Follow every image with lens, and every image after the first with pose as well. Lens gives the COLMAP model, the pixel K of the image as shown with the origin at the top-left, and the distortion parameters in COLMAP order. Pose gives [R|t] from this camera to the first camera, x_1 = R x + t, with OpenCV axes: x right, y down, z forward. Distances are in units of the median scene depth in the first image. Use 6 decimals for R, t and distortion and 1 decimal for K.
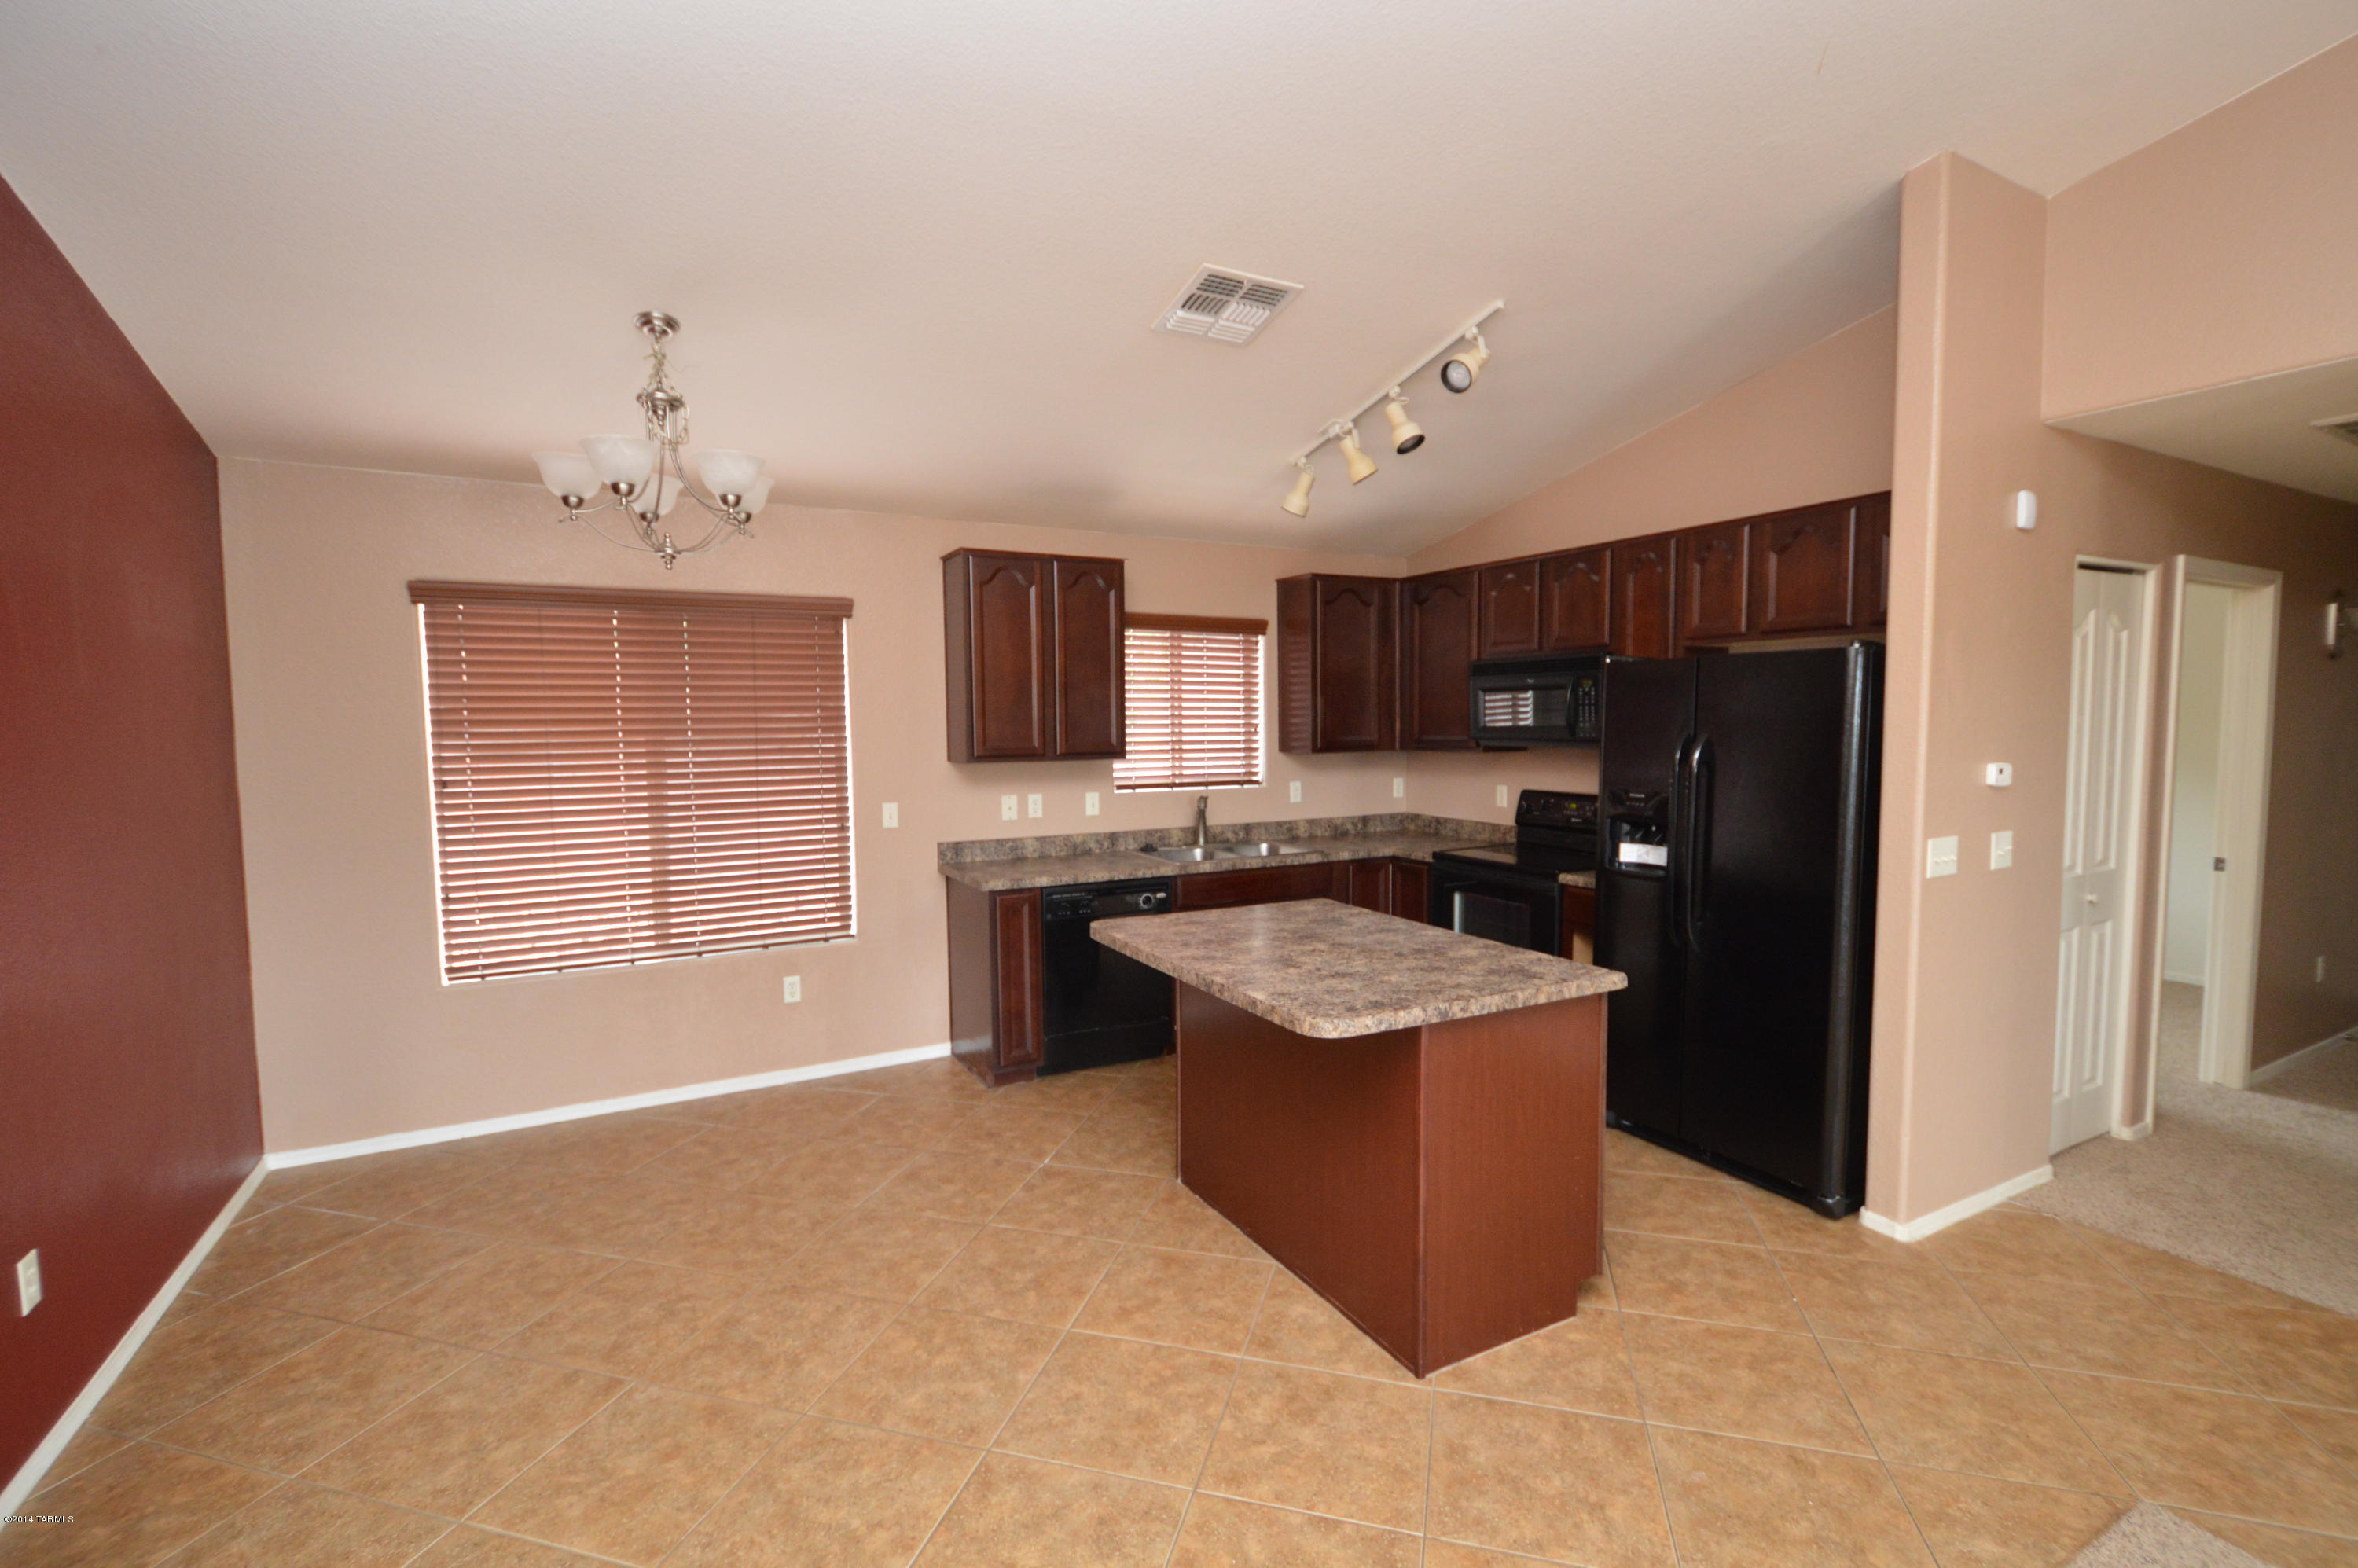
lens RADIAL K [[1038.6, 0, 1179.0], [0, 1038.6, 784.0], [0, 0, 1]] dist [-0.001911, -0.000201]
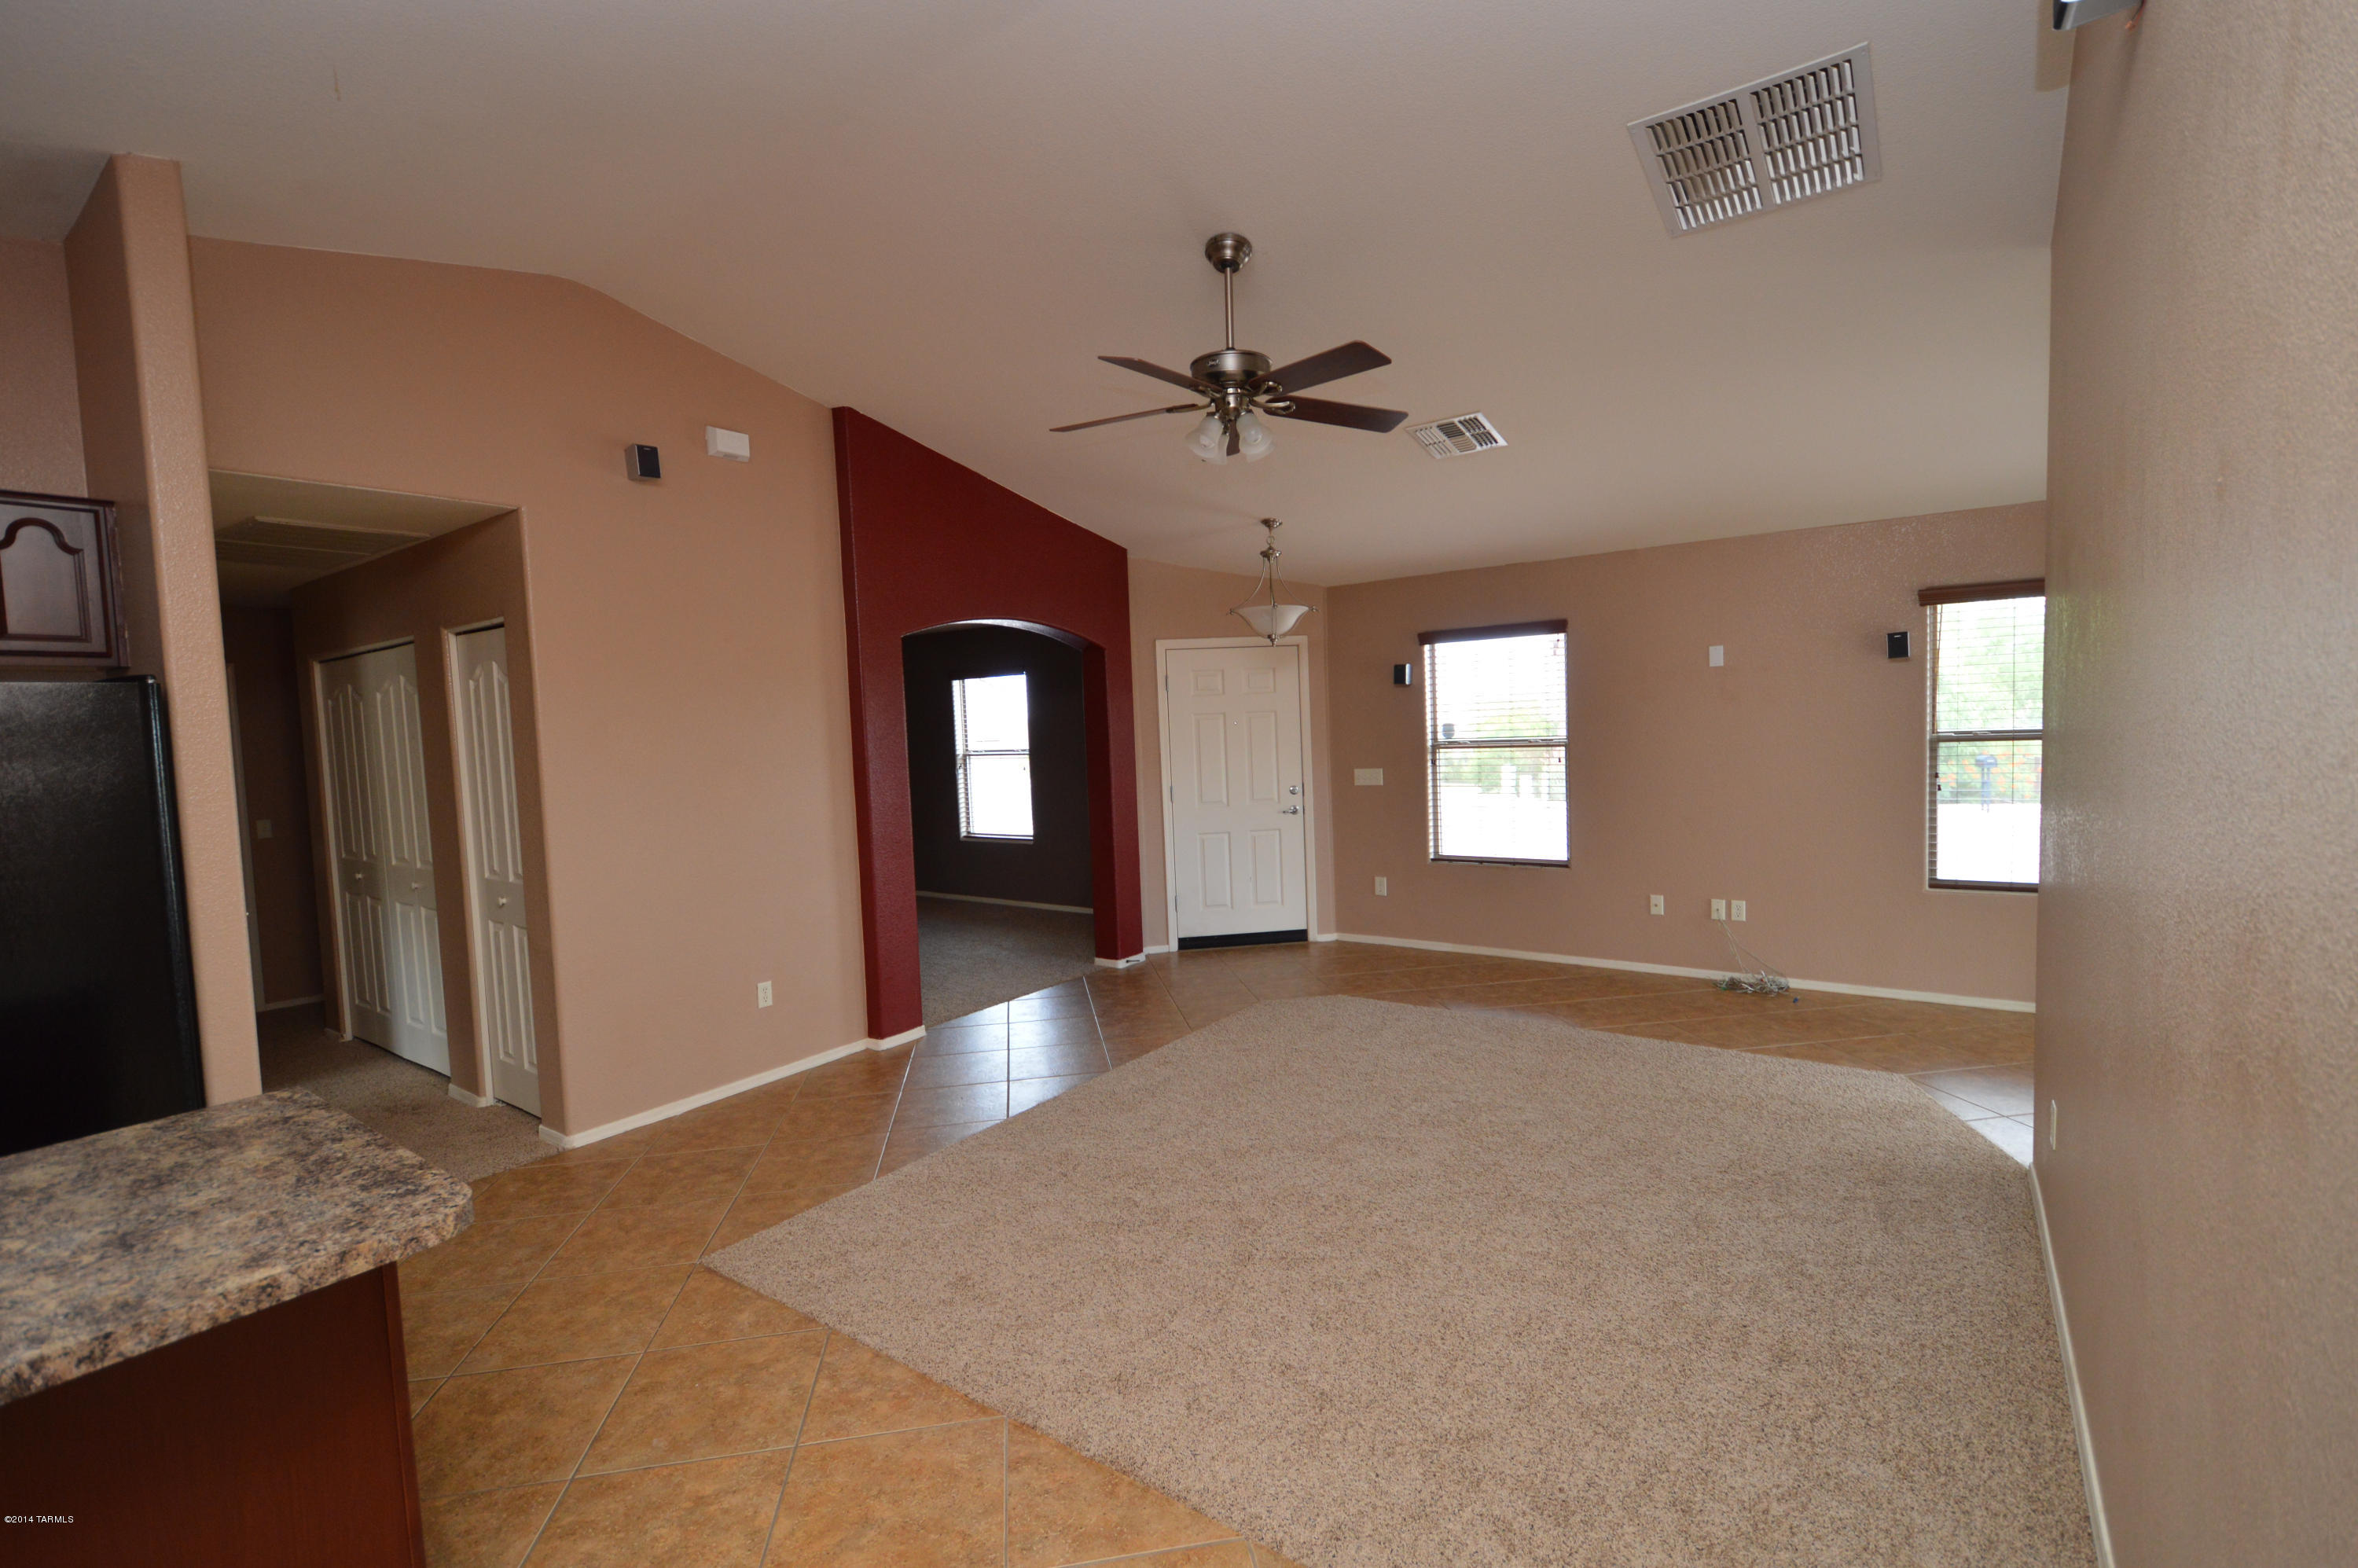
lens RADIAL K [[1038.6, 0, 1179.0], [0, 1038.6, 784.0], [0, 0, 1]] dist [-0.001911, -0.000201]
pose [[-0.424604, -0.030505, 0.904865, -0.462057], [0.100405, 0.991681, 0.080546, -0.033151], [-0.899795, 0.125053, -0.418009, 0.585991]]
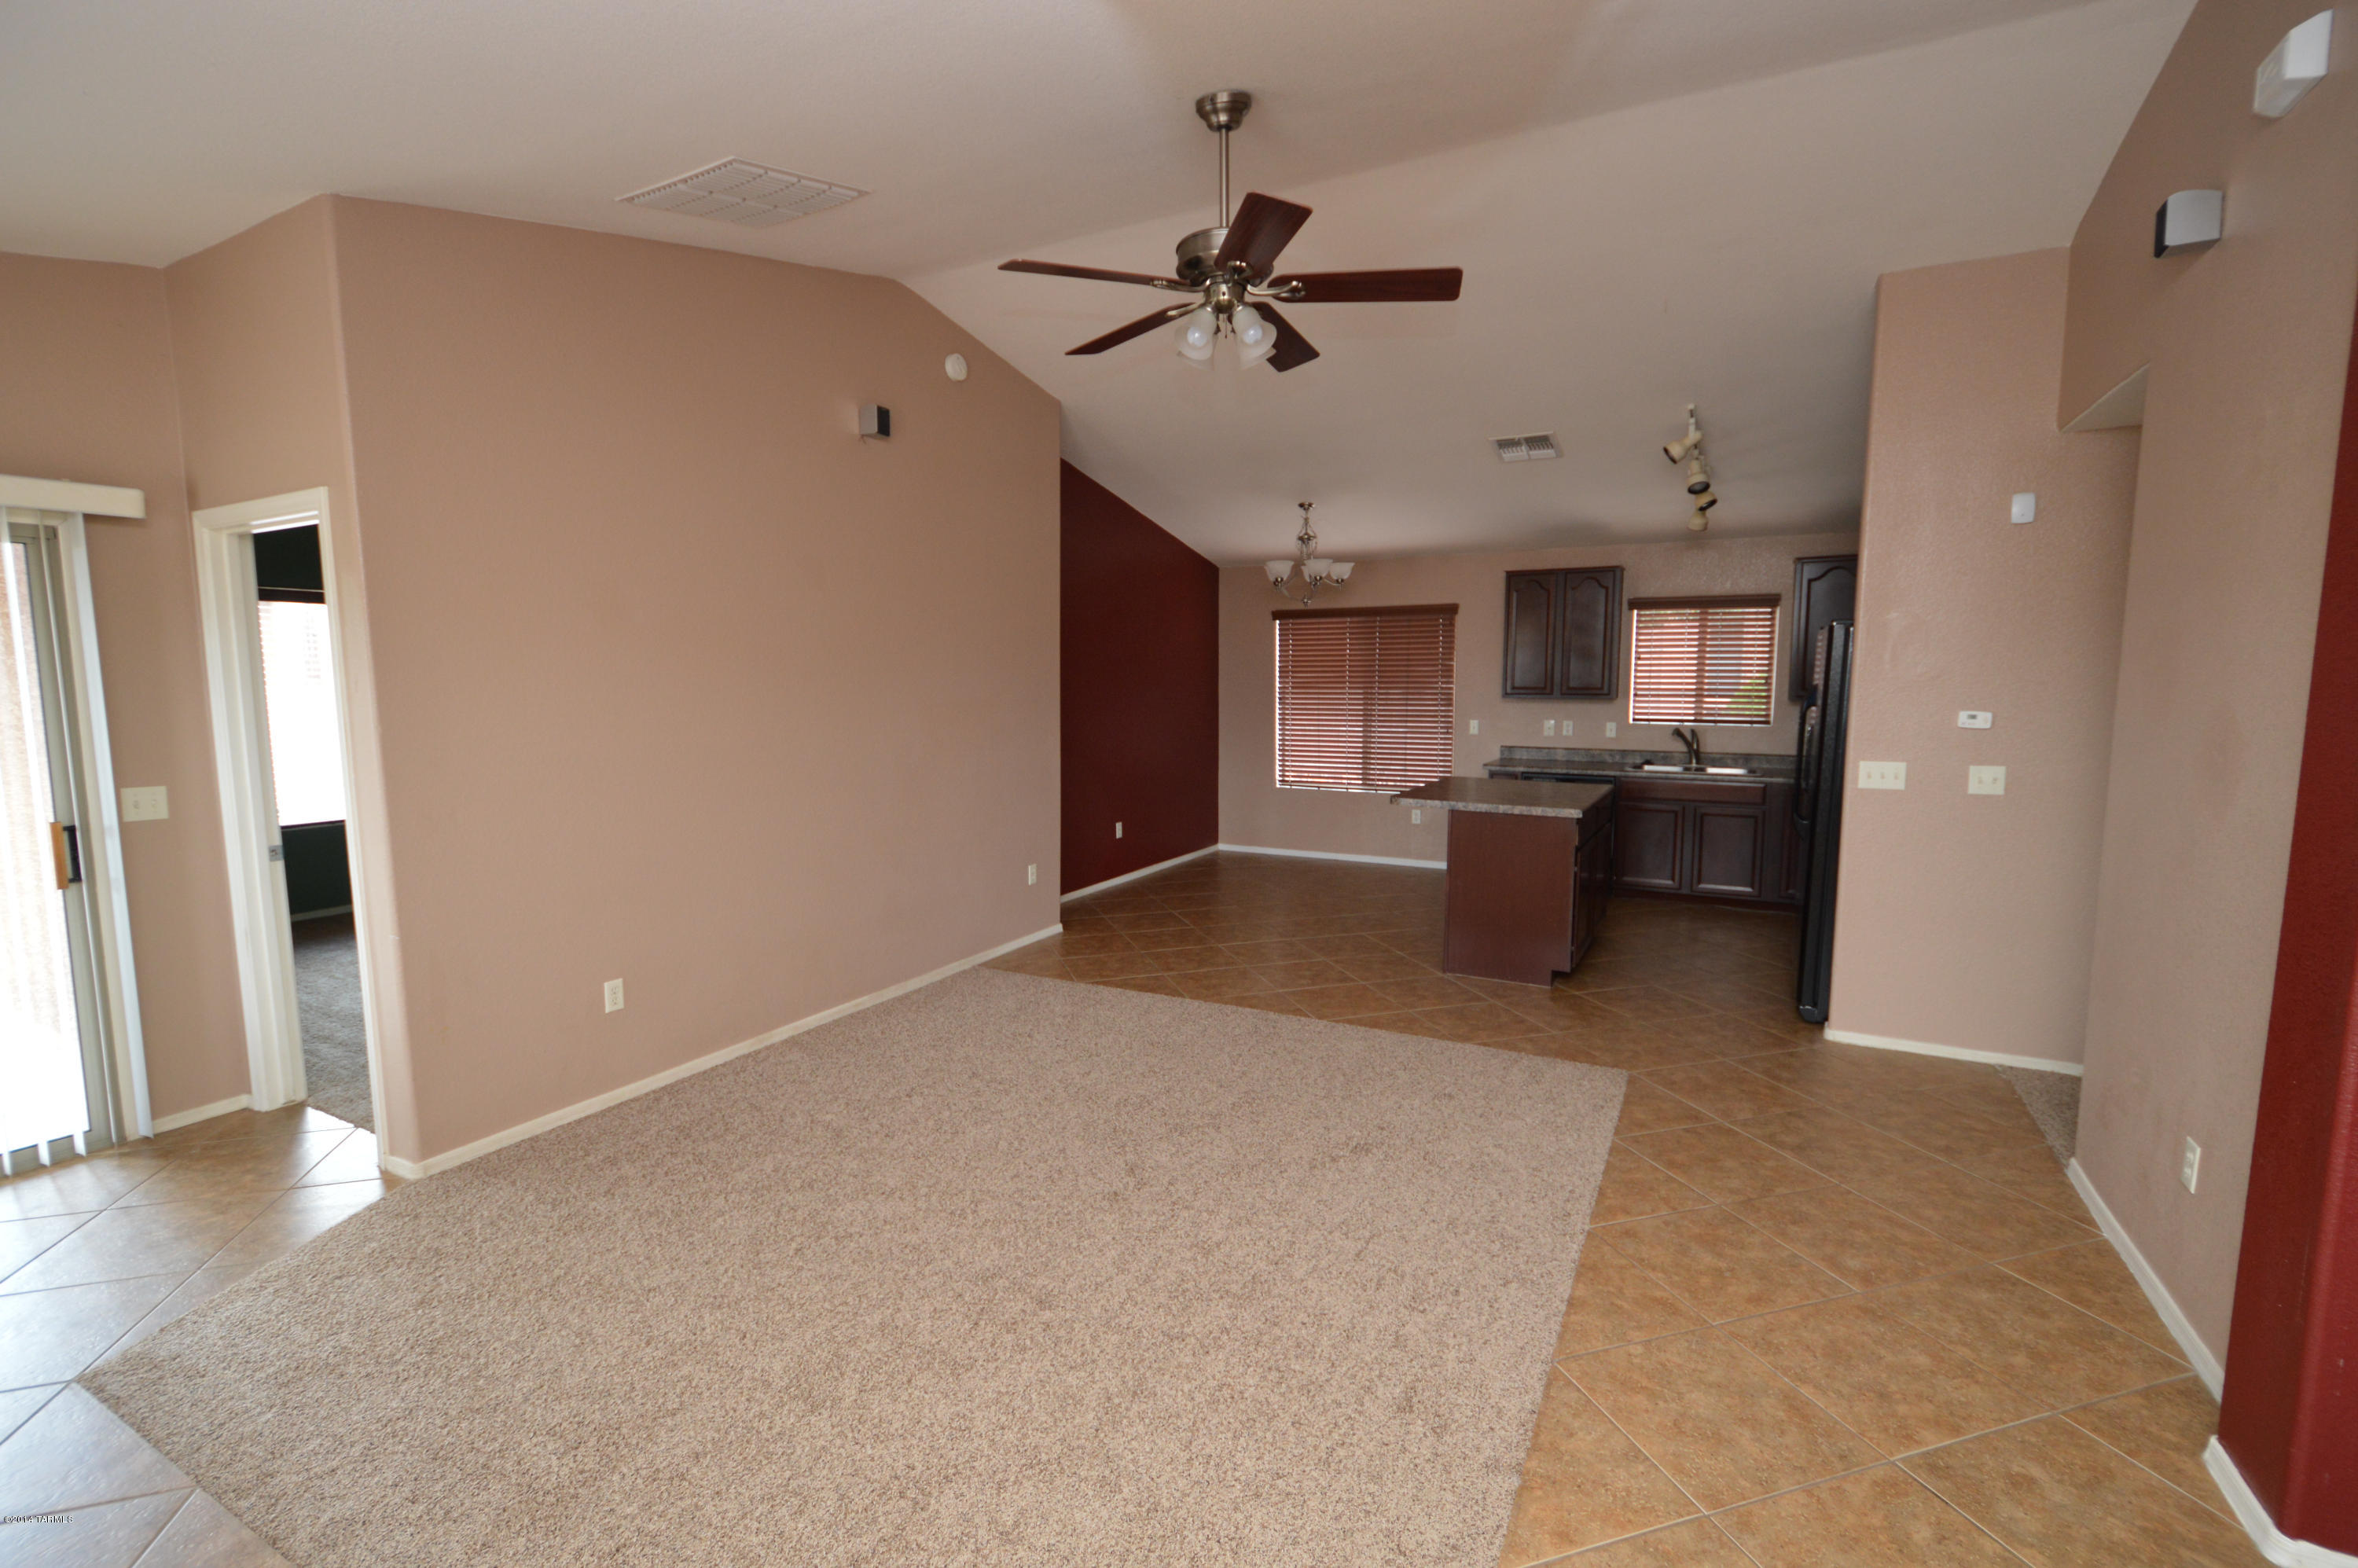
lens RADIAL K [[1038.6, 0, 1179.0], [0, 1038.6, 784.0], [0, 0, 1]] dist [-0.001911, -0.000201]
pose [[0.543063, 0.096864, -0.834086, 1.331018], [-0.055817, 0.995291, 0.079244, 0.022138], [0.837835, 0.003522, 0.545913, -0.523445]]
